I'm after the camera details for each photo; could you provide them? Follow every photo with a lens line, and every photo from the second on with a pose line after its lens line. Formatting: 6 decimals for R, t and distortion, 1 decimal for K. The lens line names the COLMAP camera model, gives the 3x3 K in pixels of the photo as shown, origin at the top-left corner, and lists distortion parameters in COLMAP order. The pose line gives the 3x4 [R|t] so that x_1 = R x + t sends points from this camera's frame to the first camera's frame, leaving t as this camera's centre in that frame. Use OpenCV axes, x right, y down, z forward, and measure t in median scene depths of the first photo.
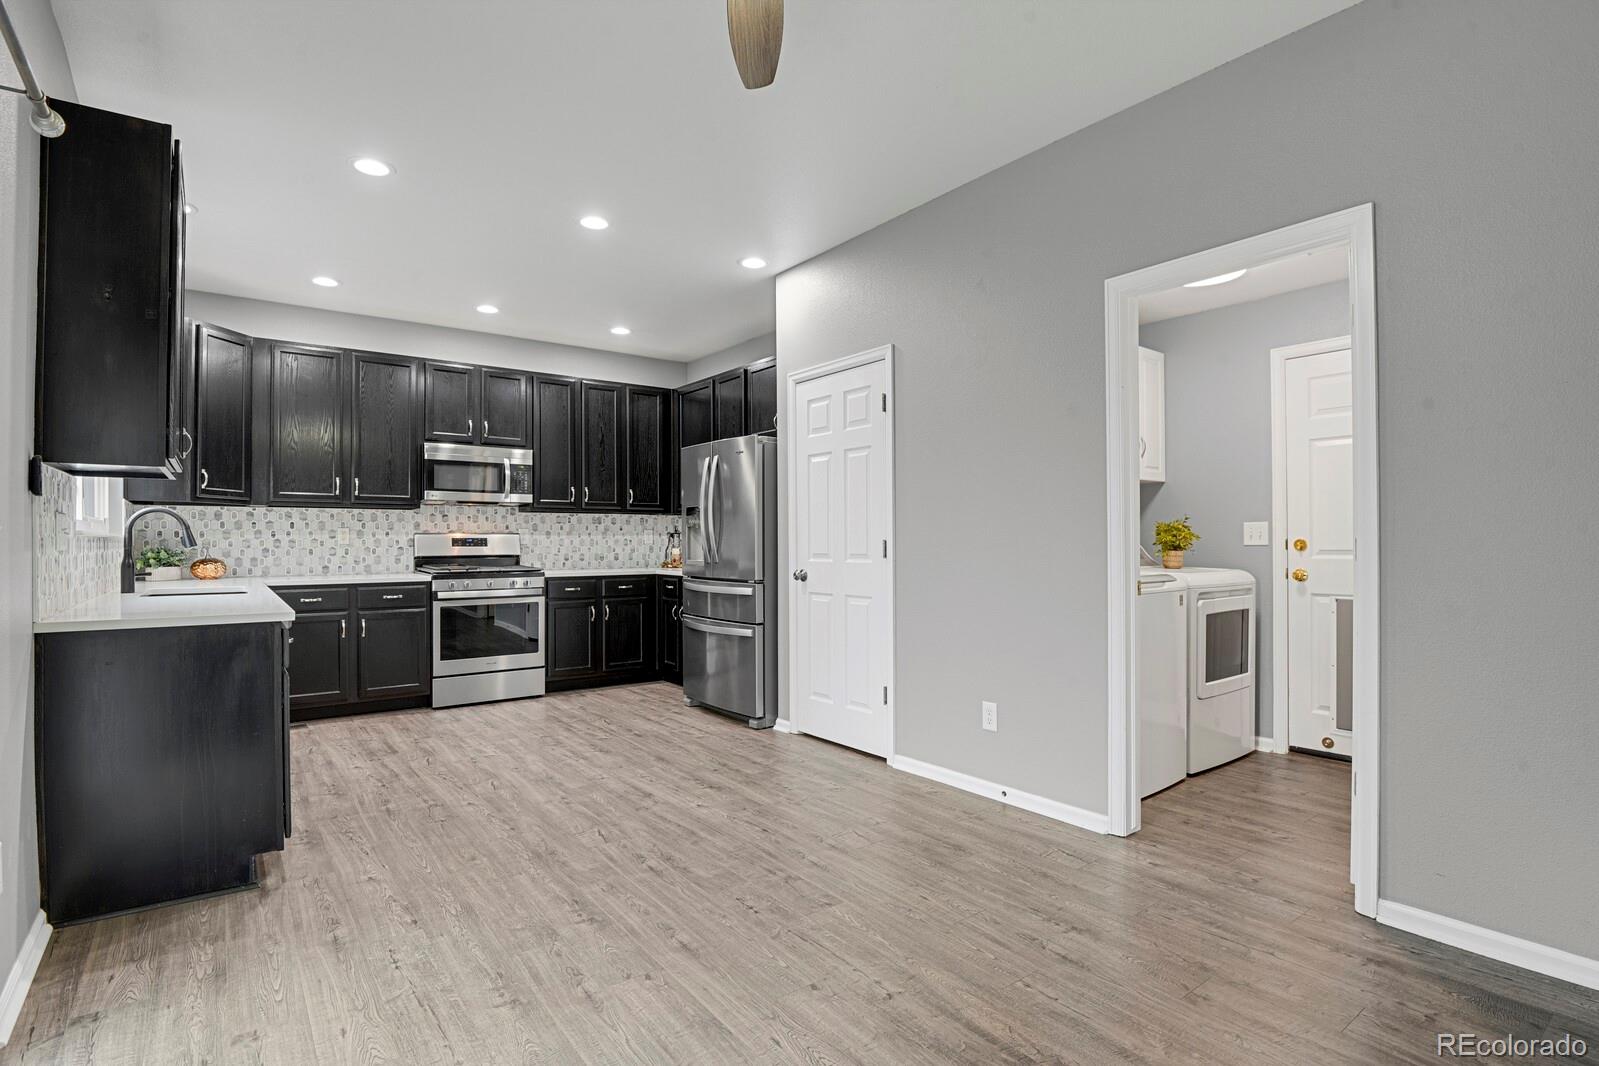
lens RADIAL K [[779.3, 0, 804.0], [0, 779.3, 541.1], [0, 0, 1]] dist [-0.025411, -0.002791]
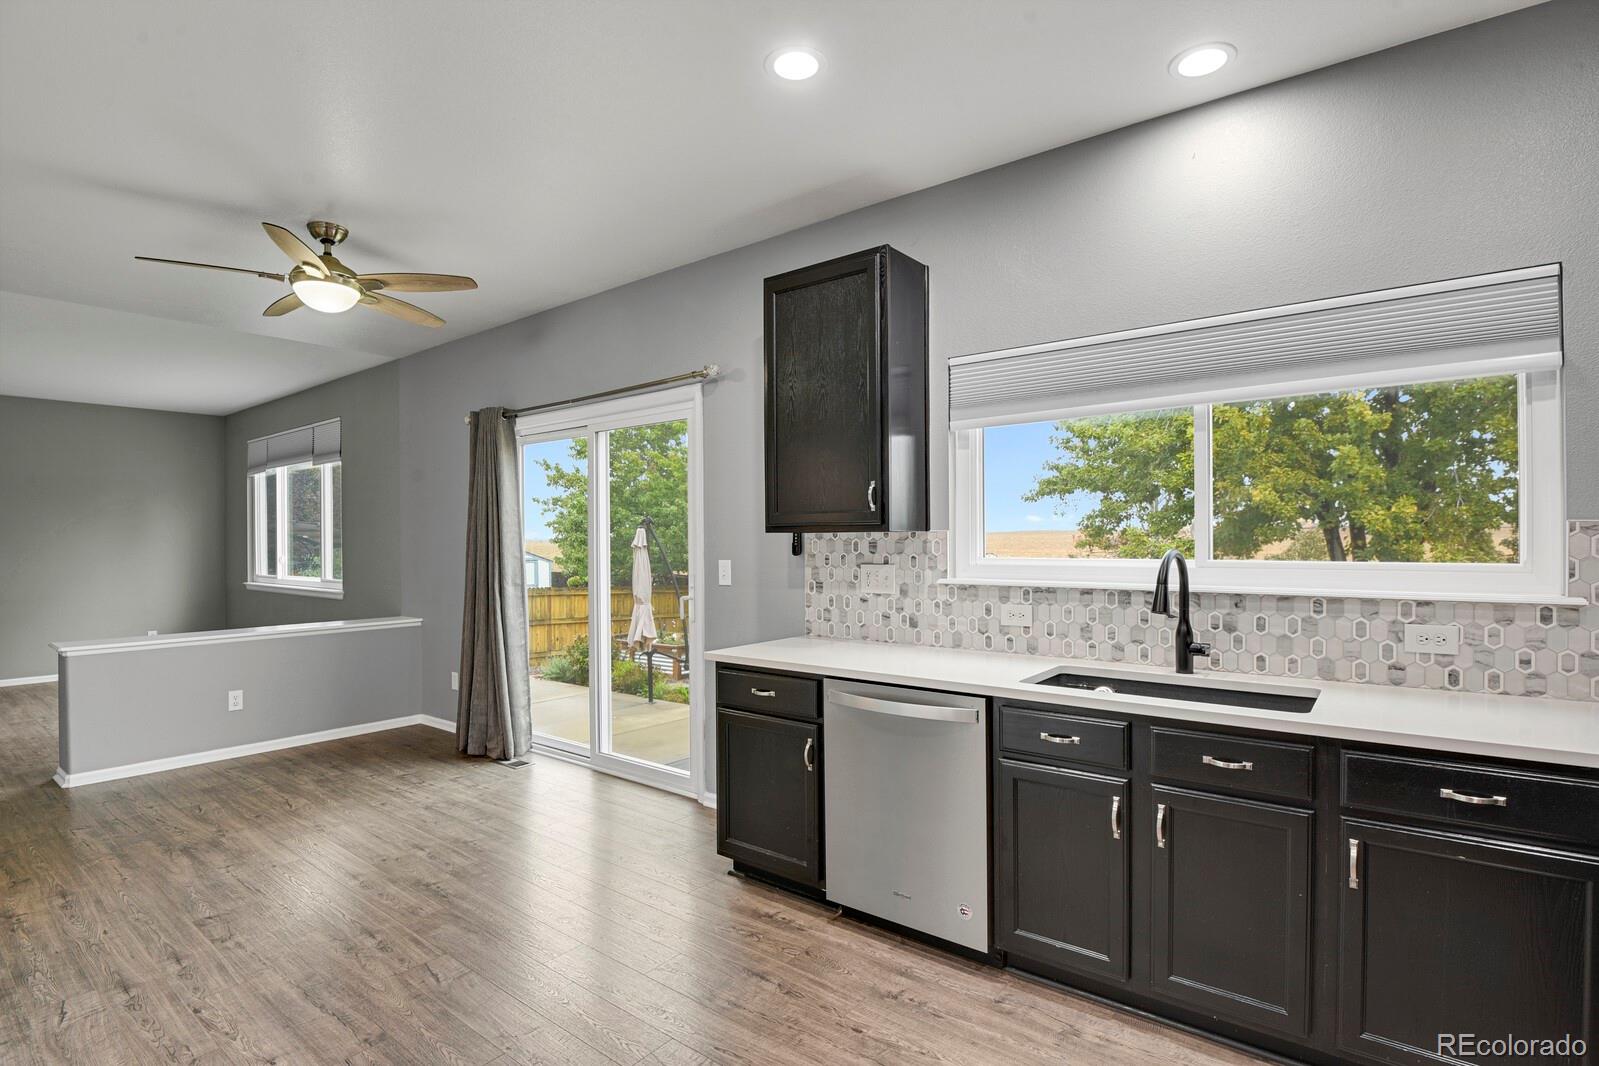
lens RADIAL K [[779.3, 0, 804.0], [0, 779.3, 541.1], [0, 0, 1]] dist [-0.025411, -0.002791]
pose [[-0.965917, 0.010337, -0.258645, -0.240376], [0.010015, 0.999947, 0.002563, -0.038005], [0.258658, -0.000115, -0.965969, 1.041962]]
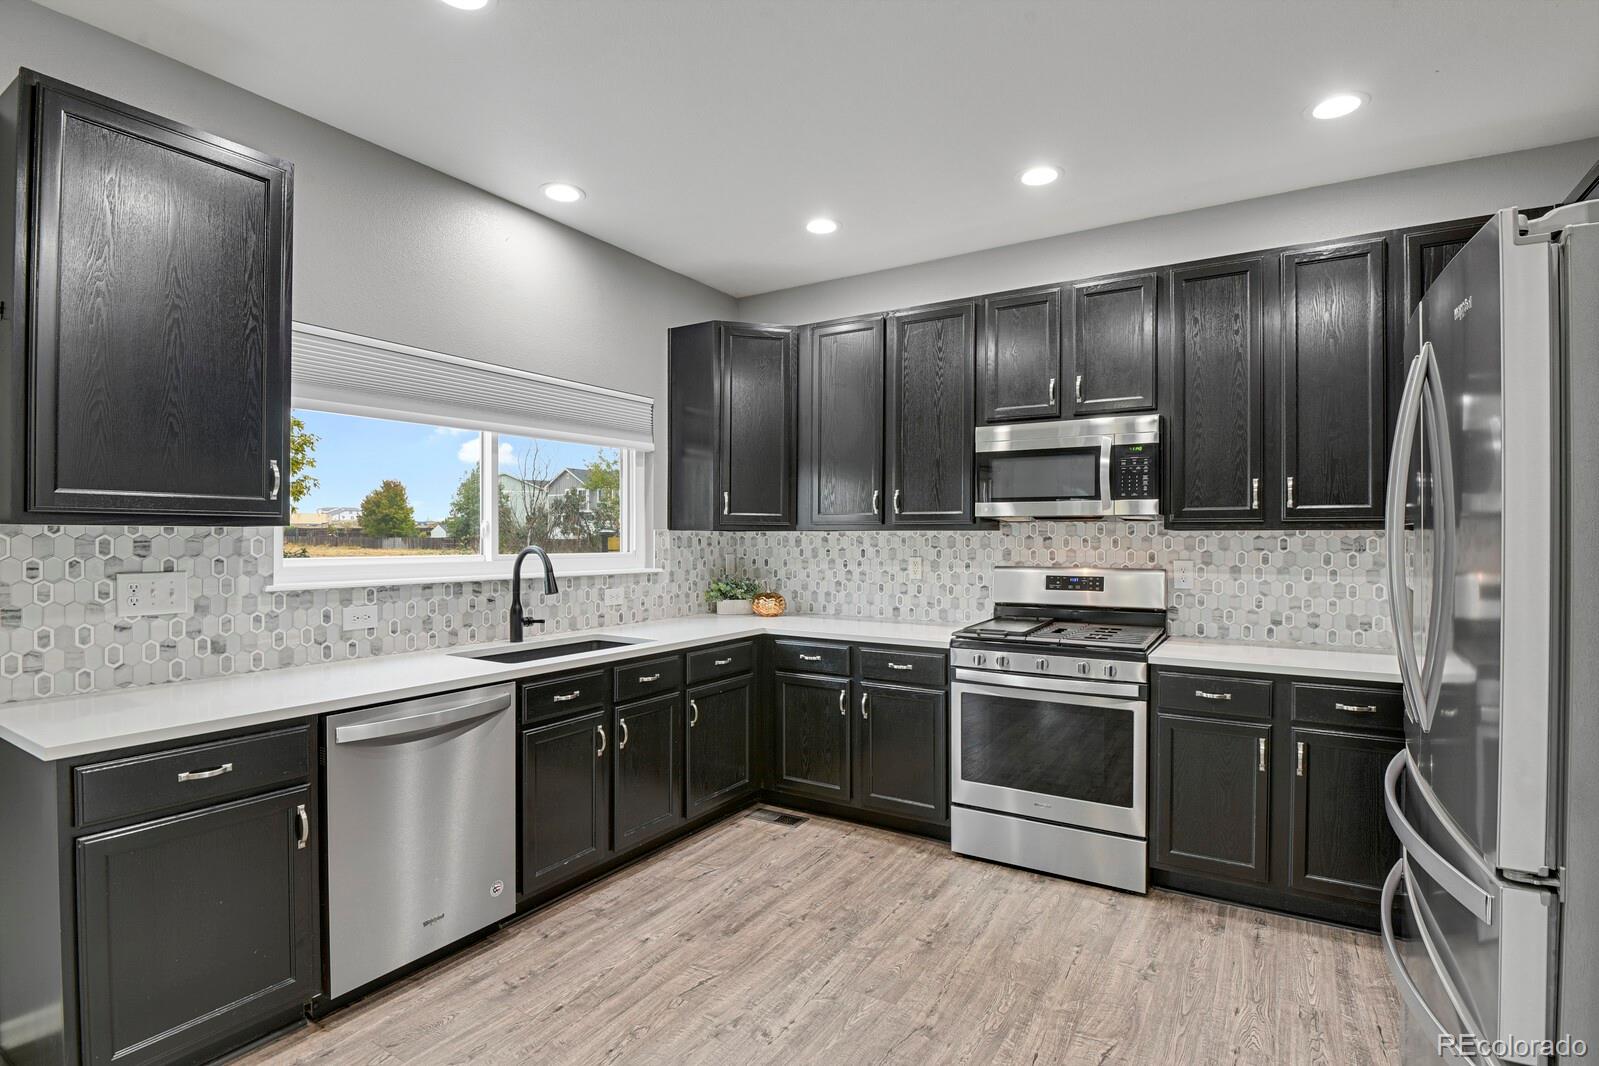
lens RADIAL K [[779.3, 0, 804.0], [0, 779.3, 541.1], [0, 0, 1]] dist [-0.025411, -0.002791]
pose [[0.355912, 0.009201, -0.934474, 0.059520], [-0.002020, 0.999957, 0.009077, -0.039342], [0.934517, -0.001343, 0.355916, 0.647076]]
